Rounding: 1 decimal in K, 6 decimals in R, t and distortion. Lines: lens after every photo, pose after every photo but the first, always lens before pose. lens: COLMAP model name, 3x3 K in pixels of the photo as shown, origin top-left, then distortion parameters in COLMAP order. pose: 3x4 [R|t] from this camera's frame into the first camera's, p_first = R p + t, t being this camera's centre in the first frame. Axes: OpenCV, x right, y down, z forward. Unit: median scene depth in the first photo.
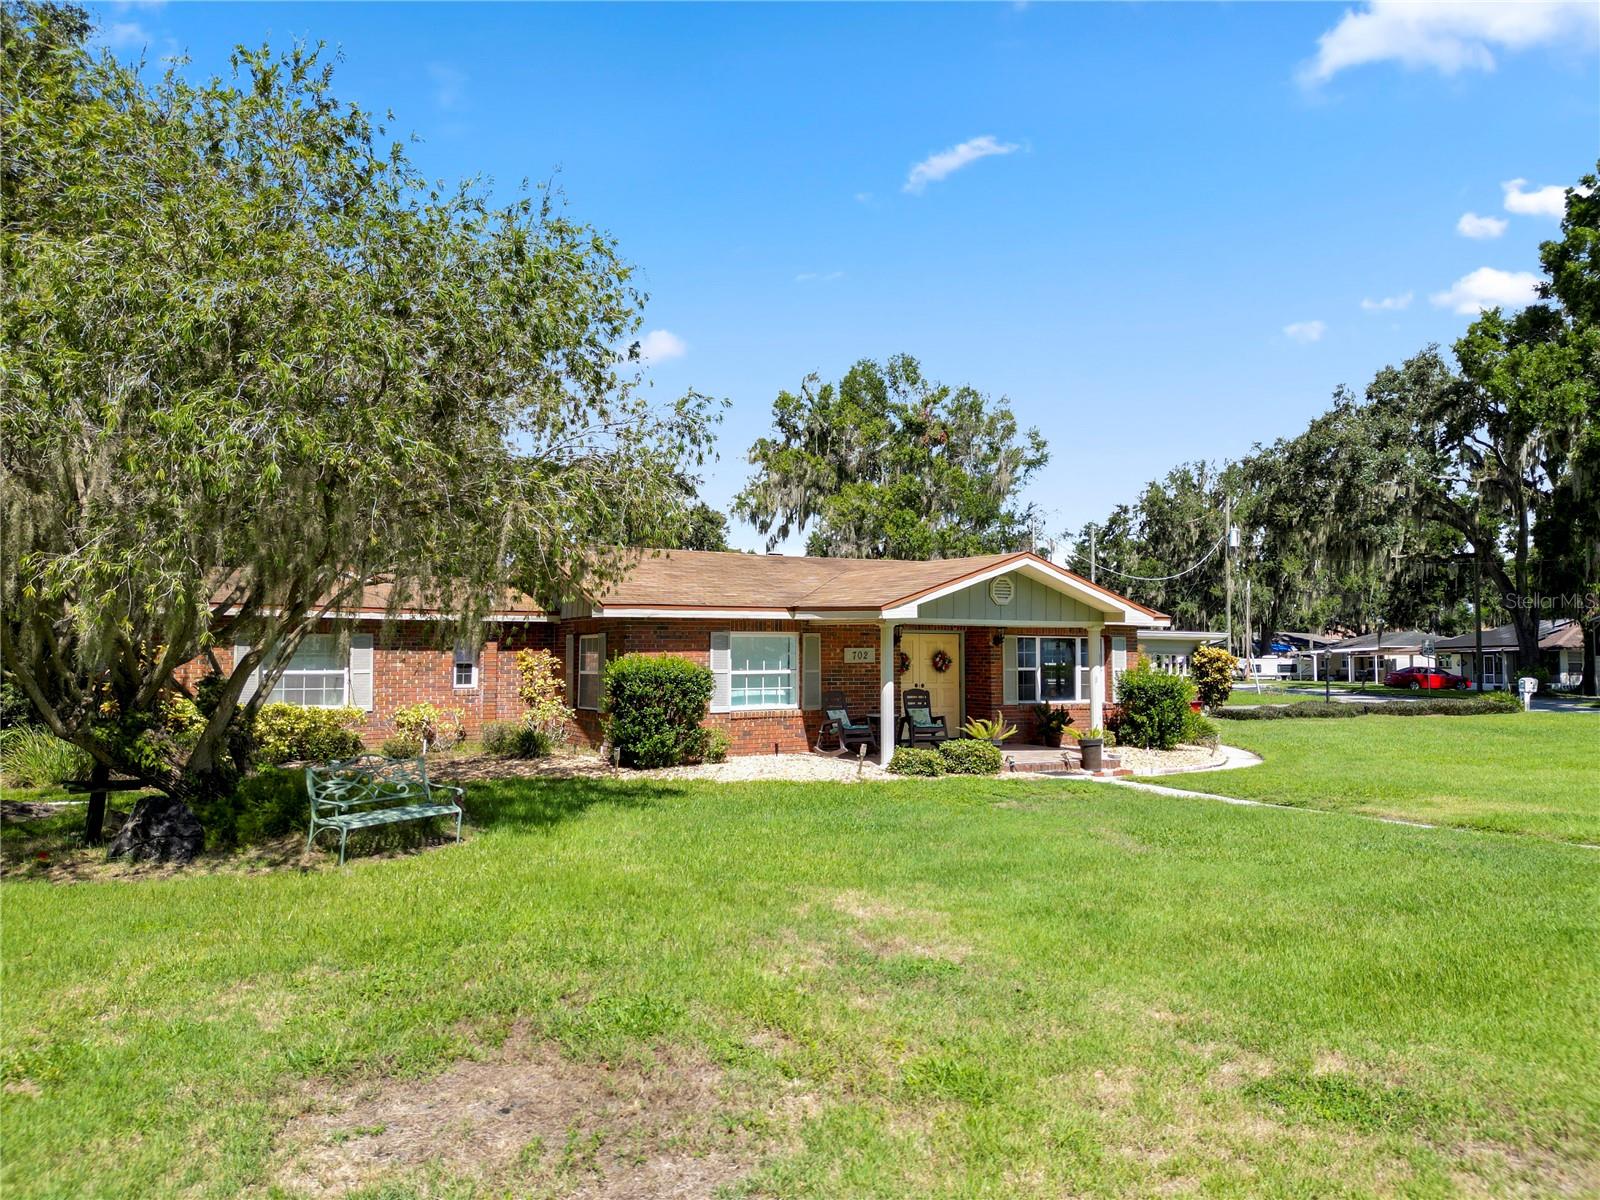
lens RADIAL K [[1109.9, 0, 792.6], [0, 1109.9, 600.5], [0, 0, 1]] dist [0.063385, -0.087037]
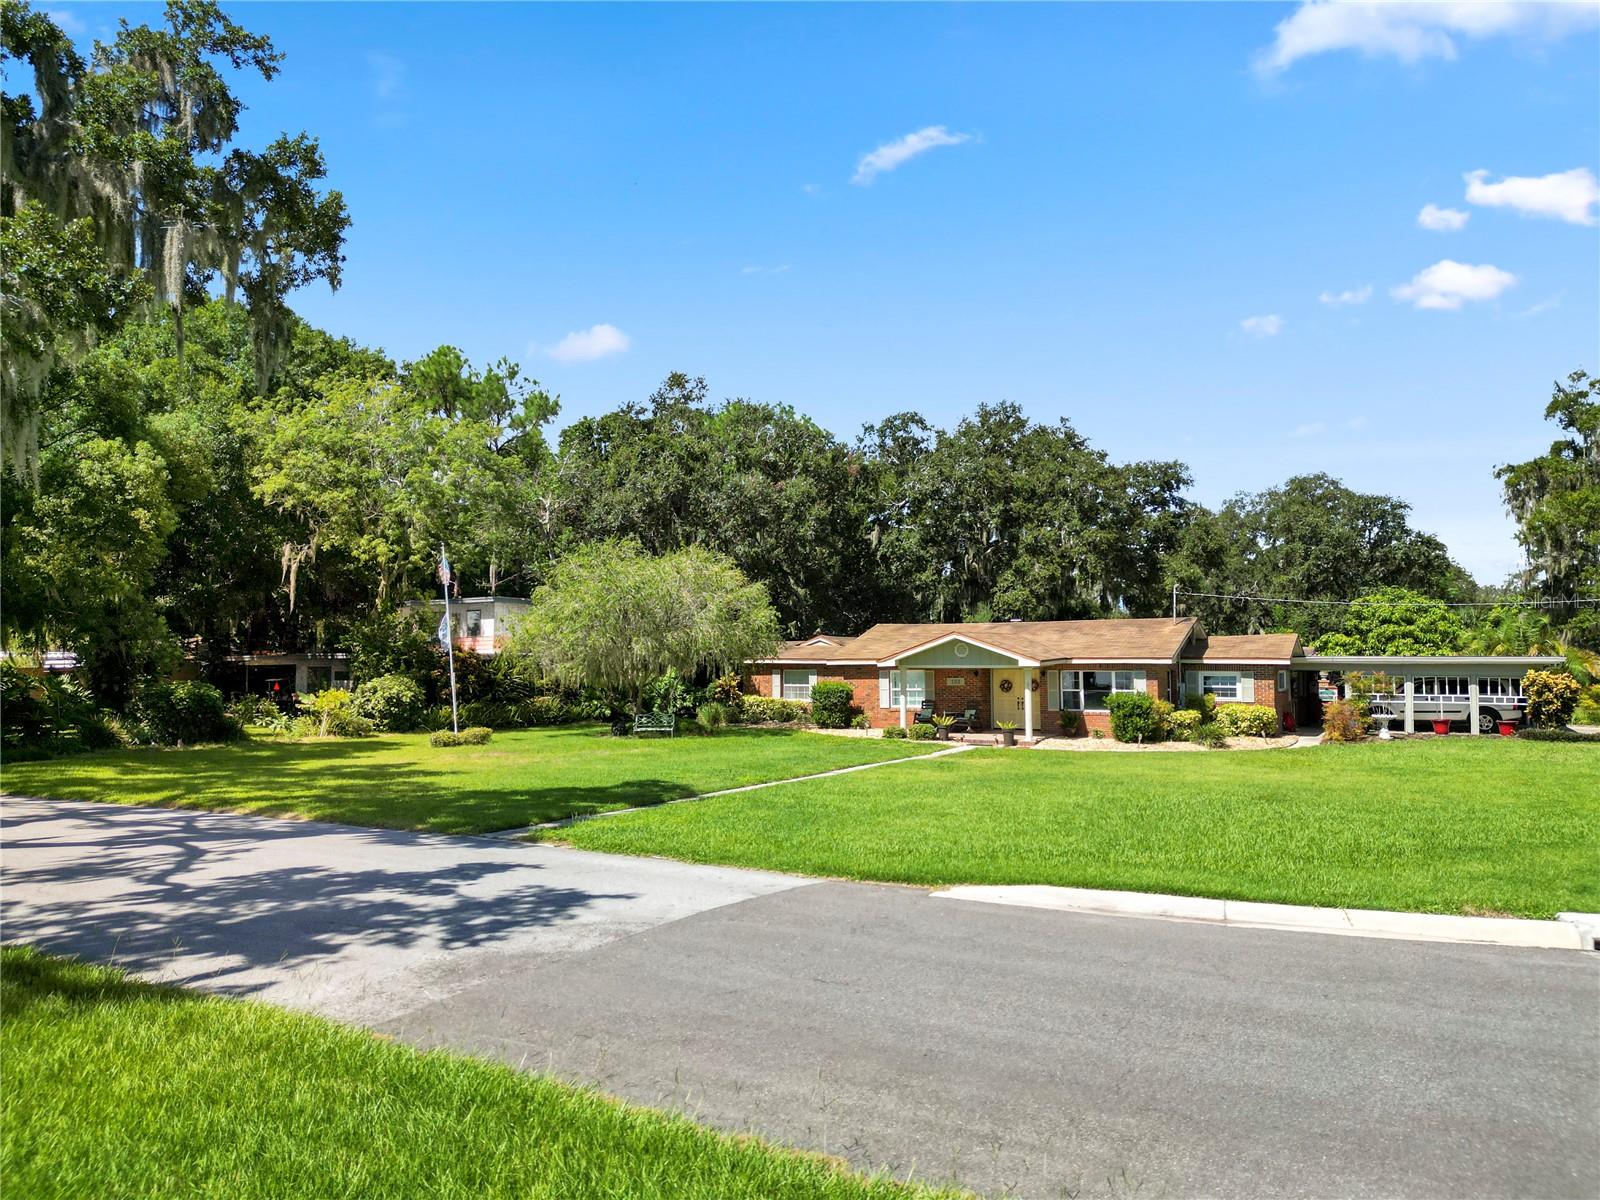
lens RADIAL K [[1109.9, 0, 792.6], [0, 1109.9, 600.5], [0, 0, 1]] dist [0.063385, -0.087037]
pose [[0.521468, -0.049365, -0.851842, 1.583752], [0.049740, 0.998386, -0.027408, -0.053093], [0.851820, -0.028078, 0.523081, -0.257698]]
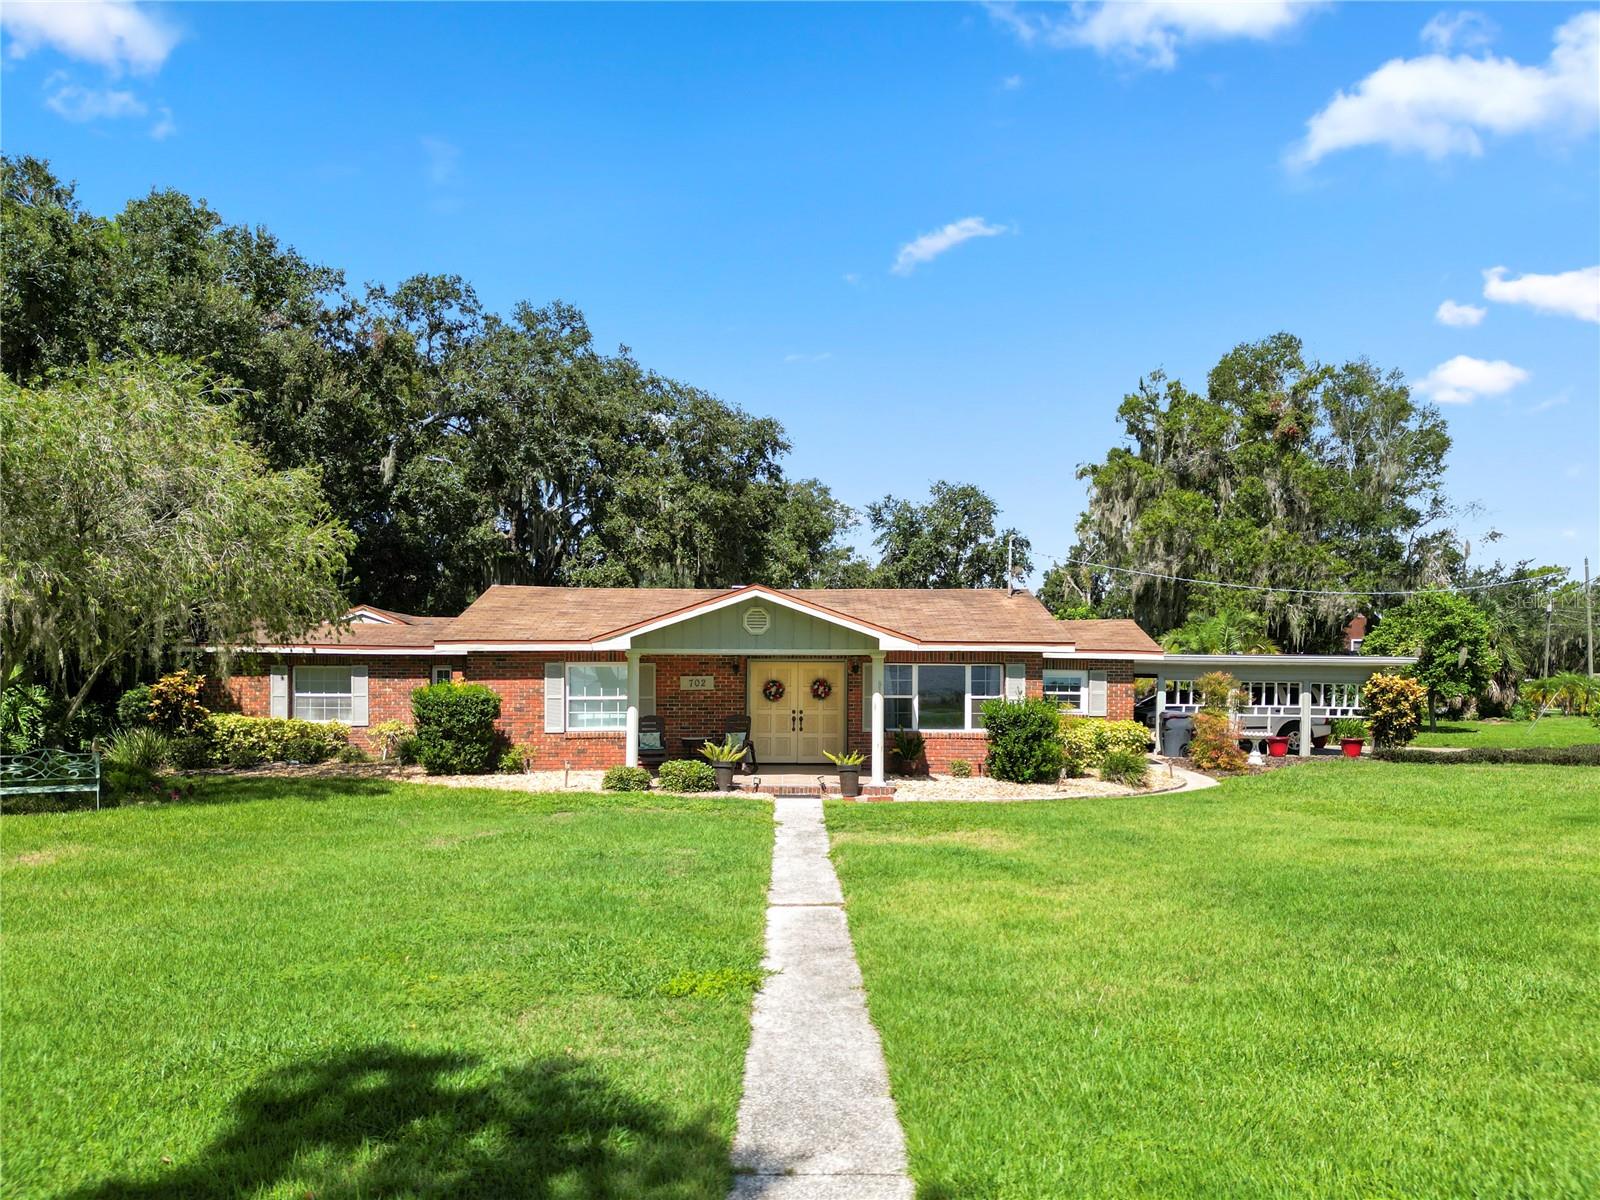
lens RADIAL K [[1172.6, 0, 806.5], [0, 1172.6, 673.9], [0, 0, 1]] dist [0.065643, -0.002575]
pose [[0.889445, -0.001849, -0.457038, 0.682977], [0.020346, 0.999161, 0.035553, 0.001931], [0.456588, -0.040921, 0.888737, 0.030452]]
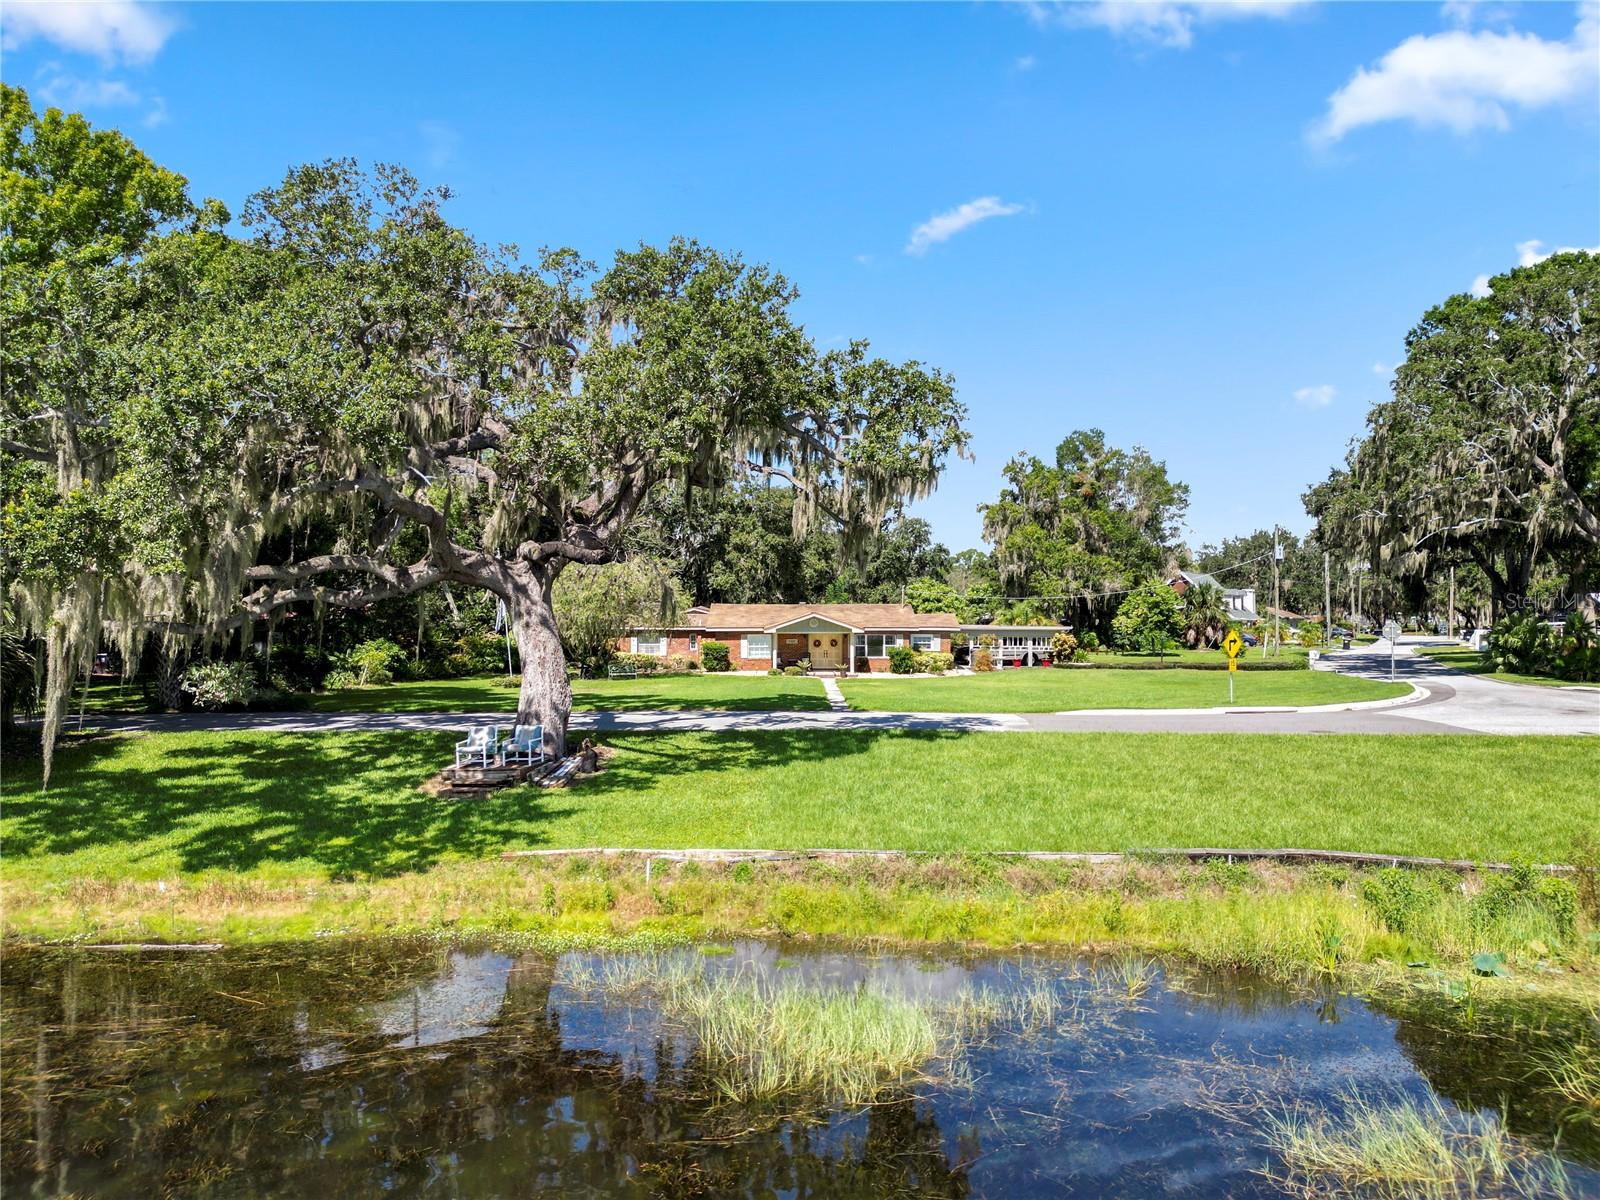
lens RADIAL K [[1109.9, 0, 792.6], [0, 1109.9, 600.5], [0, 0, 1]] dist [0.063385, -0.087037]
pose [[0.880325, -0.006947, -0.474321, 1.594855], [0.025481, 0.999142, 0.032657, -0.174220], [0.473687, -0.040835, 0.879746, -1.829536]]
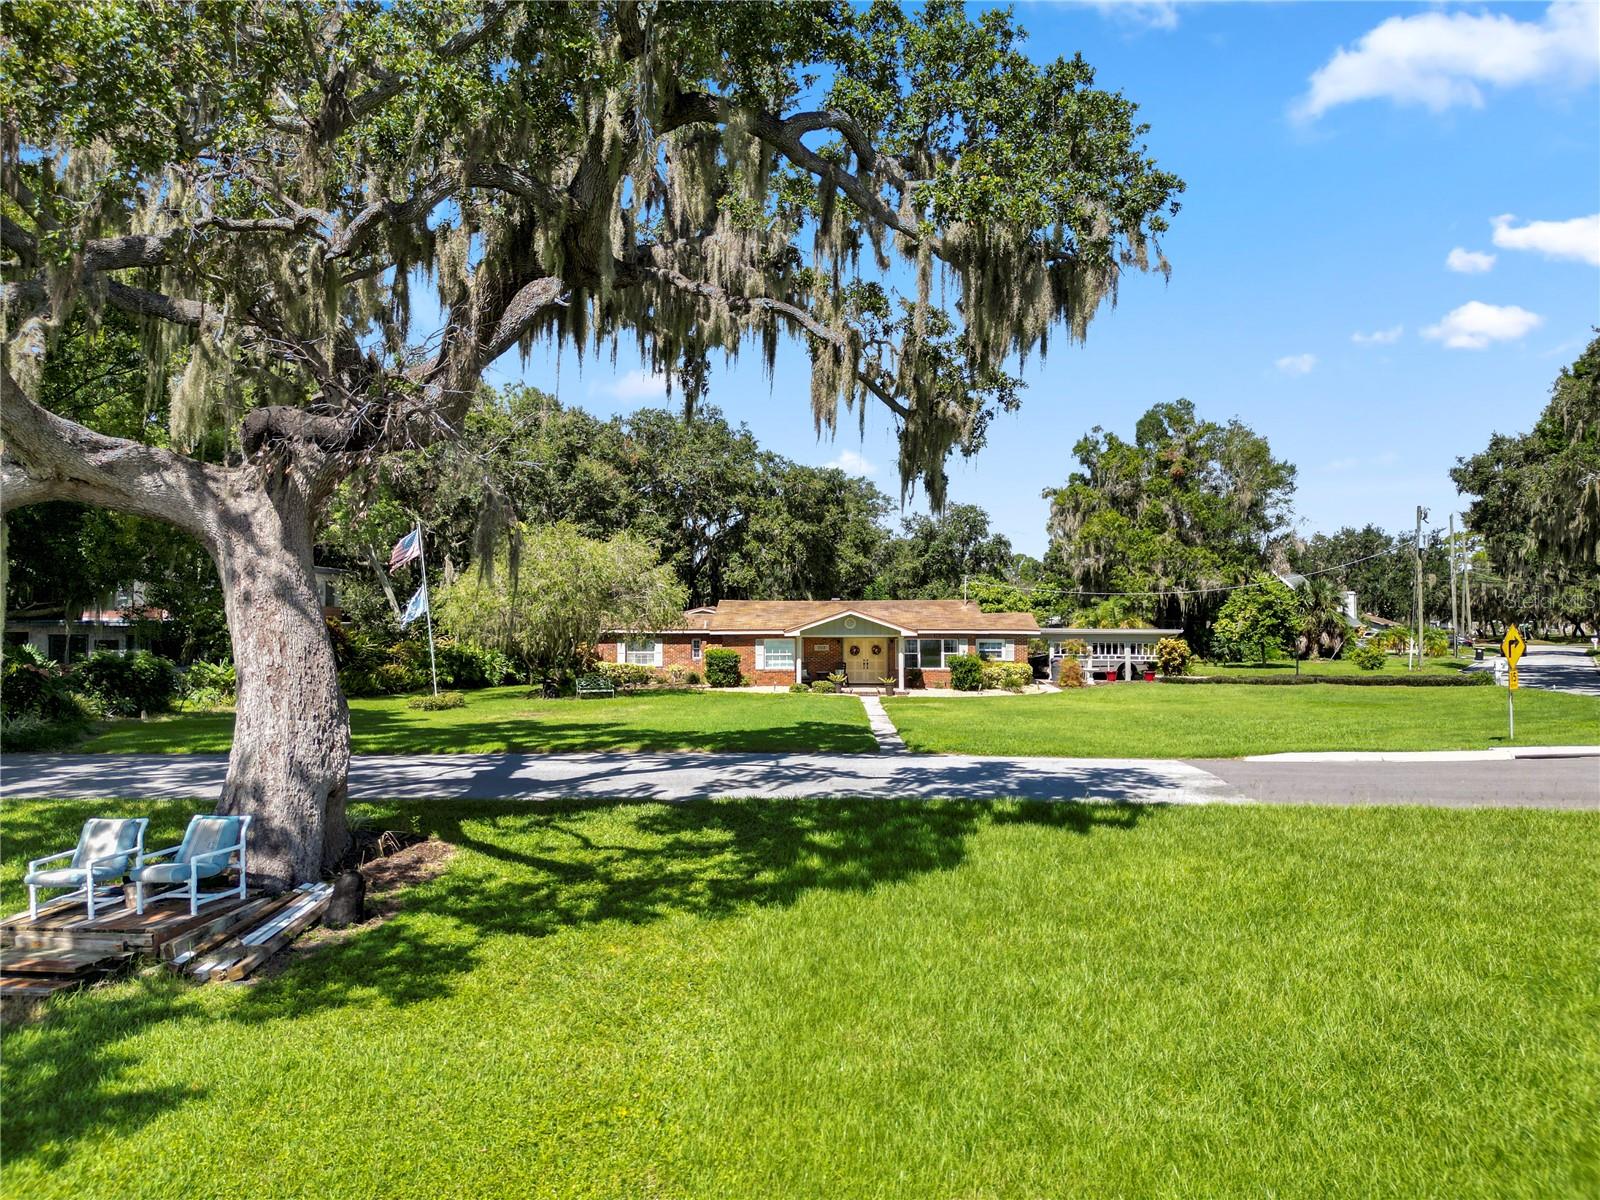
lens RADIAL K [[1109.9, 0, 792.6], [0, 1109.9, 600.5], [0, 0, 1]] dist [0.063385, -0.087037]
pose [[0.864256, -0.013658, -0.502867, 1.248613], [0.027883, 0.999395, 0.020778, -0.108331], [0.502279, -0.031979, 0.864114, -1.159265]]
